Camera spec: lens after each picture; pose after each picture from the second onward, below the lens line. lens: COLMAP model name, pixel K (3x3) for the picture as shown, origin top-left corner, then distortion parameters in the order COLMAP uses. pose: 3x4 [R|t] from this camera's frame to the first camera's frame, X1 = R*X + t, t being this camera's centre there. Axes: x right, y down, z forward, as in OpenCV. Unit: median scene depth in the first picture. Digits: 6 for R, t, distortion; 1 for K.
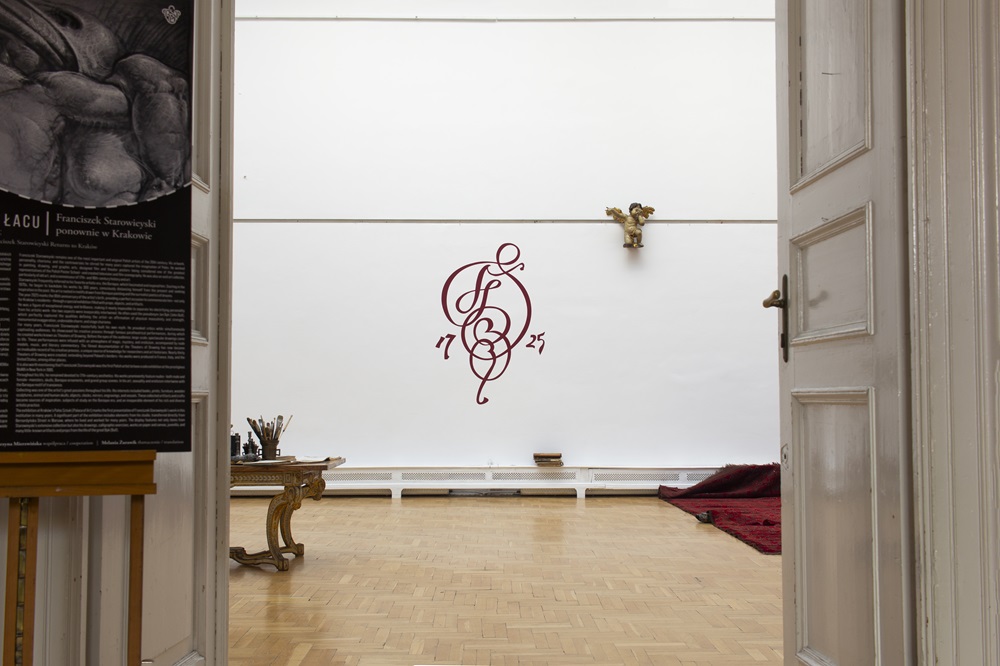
lens RADIAL K [[1088.1, 0, 499.4], [0, 1088.1, 341.2], [0, 0, 1]] dist [0.013584, 0.005478]
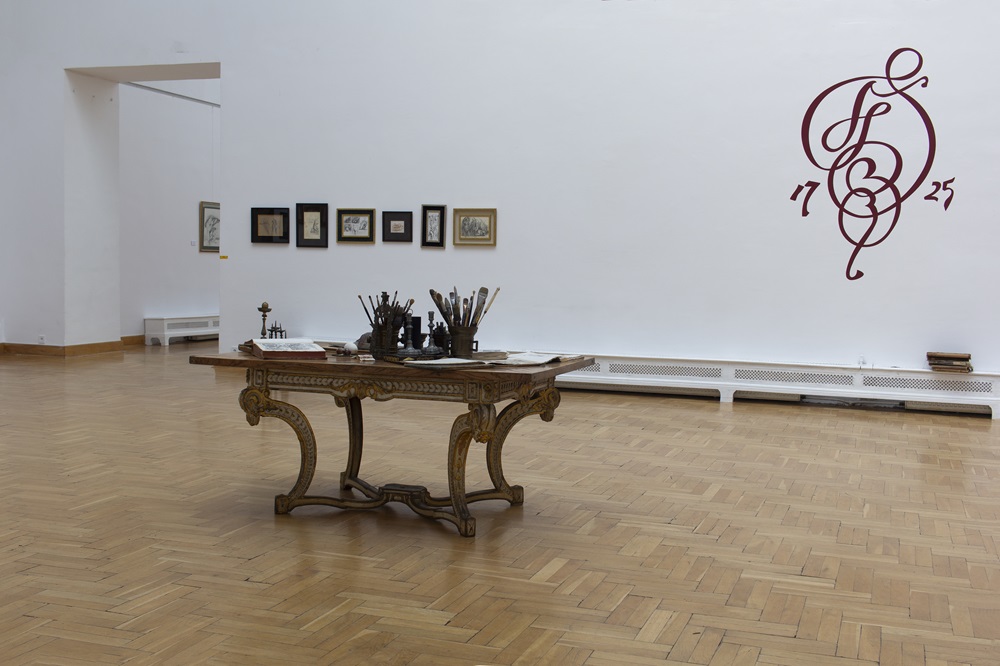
lens RADIAL K [[1088.1, 0, 499.4], [0, 1088.1, 341.2], [0, 0, 1]] dist [0.013584, 0.005478]
pose [[0.936180, 0.047534, -0.348292, 0.017396], [-0.006306, 0.992927, 0.118562, 0.014449], [0.351465, -0.108799, 0.929858, 0.247189]]
